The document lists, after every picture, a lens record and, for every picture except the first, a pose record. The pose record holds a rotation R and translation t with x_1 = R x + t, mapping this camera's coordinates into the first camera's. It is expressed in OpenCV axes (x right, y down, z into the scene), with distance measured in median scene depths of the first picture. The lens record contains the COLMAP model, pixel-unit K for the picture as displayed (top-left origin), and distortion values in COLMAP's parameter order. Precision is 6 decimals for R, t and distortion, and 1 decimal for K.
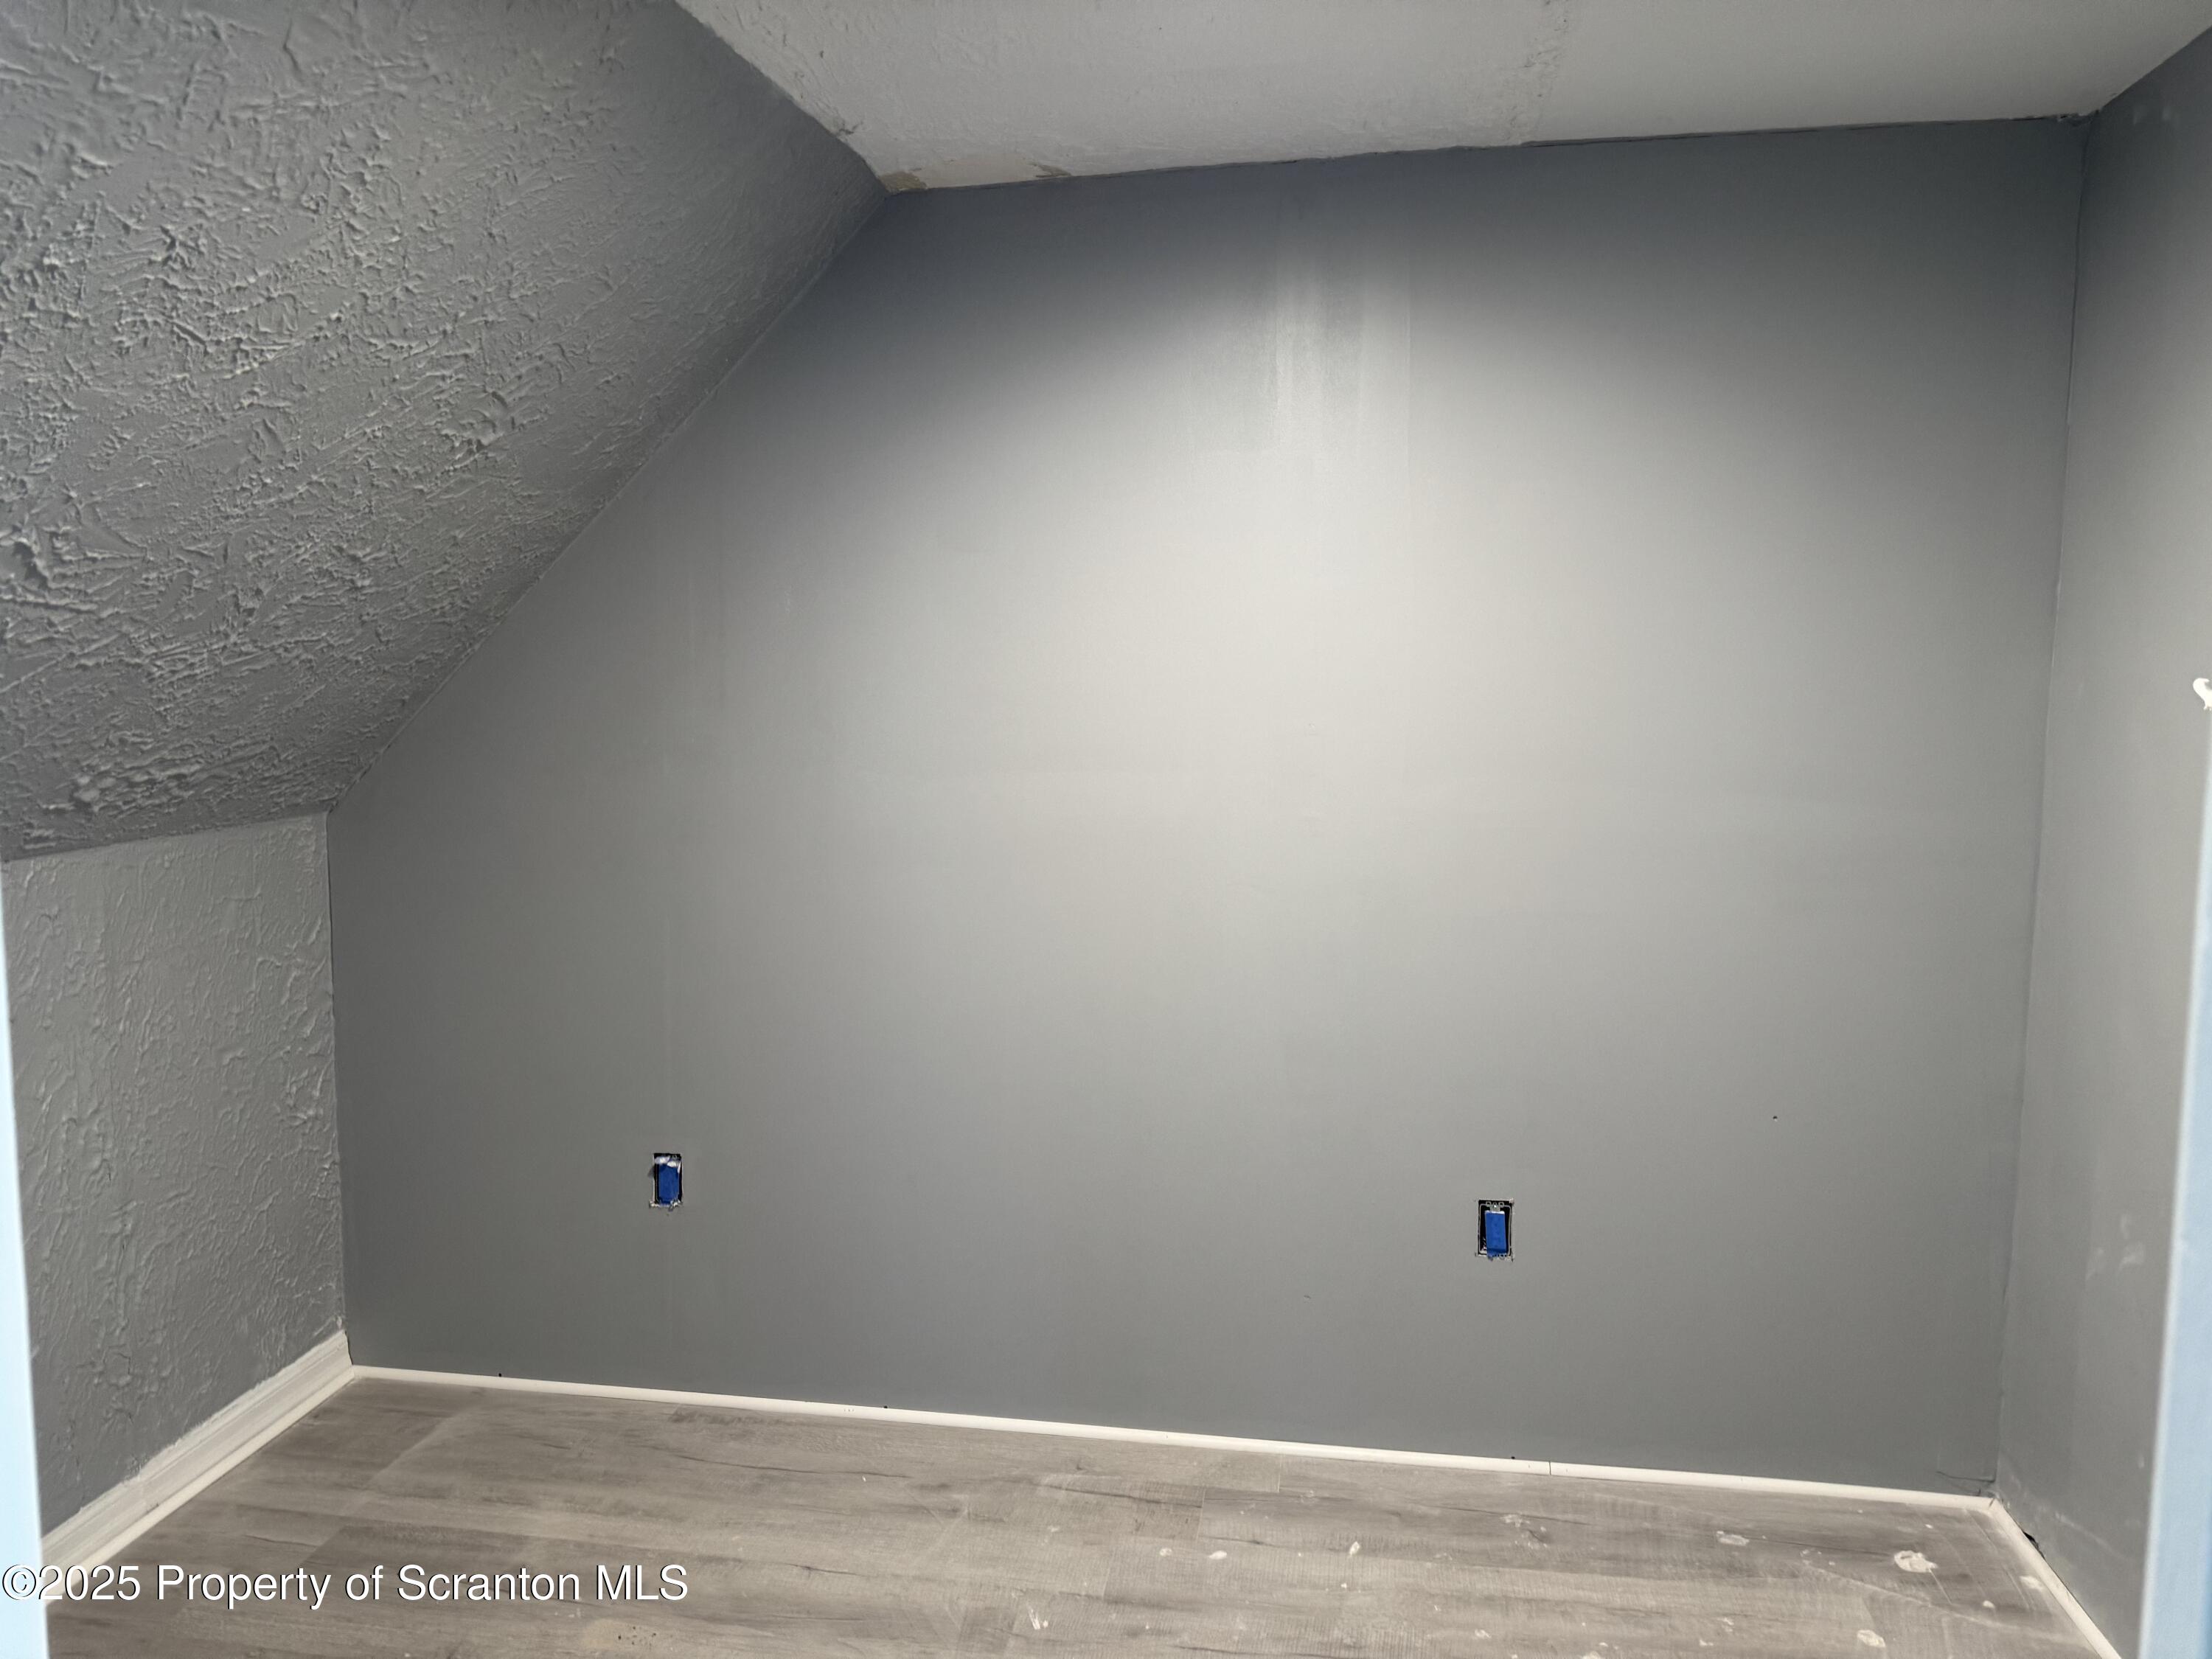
lens RADIAL K [[1573.0, 0, 1106.0], [0, 1573.0, 829.5], [0, 0, 1]] dist [0.008517, -0.051101]
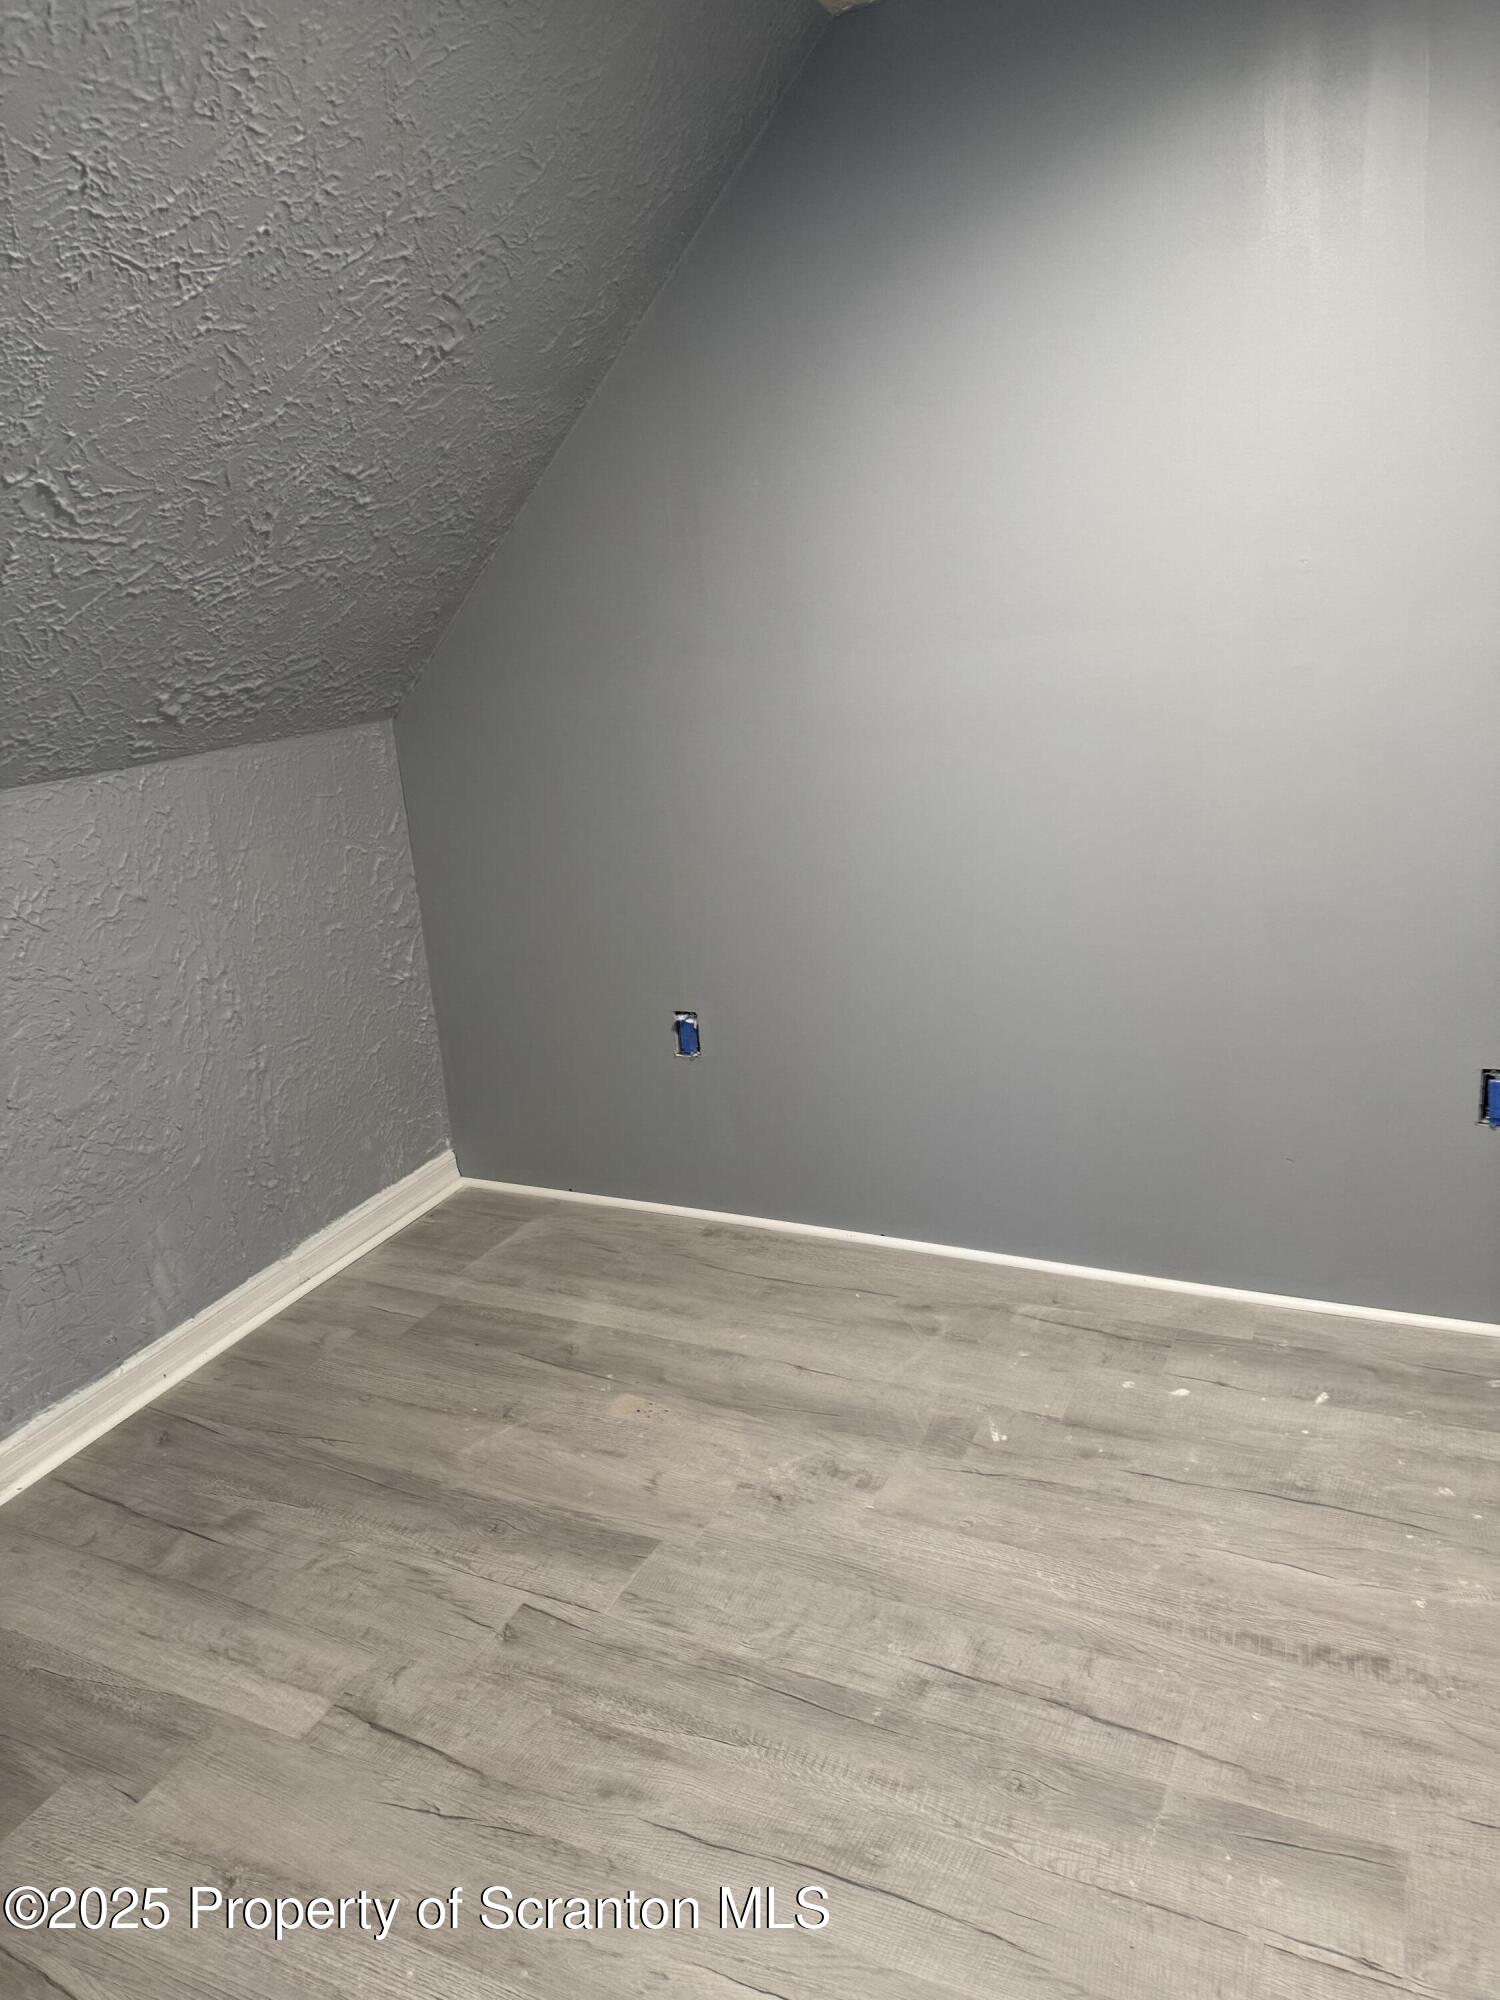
lens RADIAL K [[1382.0, 0, 750.0], [0, 1382.0, 1000.0], [0, 0, 1]] dist [-0.000726, -0.018615]
pose [[0.945518, 0.005623, -0.325521, 0.102804], [0.056842, 0.981643, 0.182060, 0.027107], [0.320569, -0.190645, 0.927842, 0.118183]]
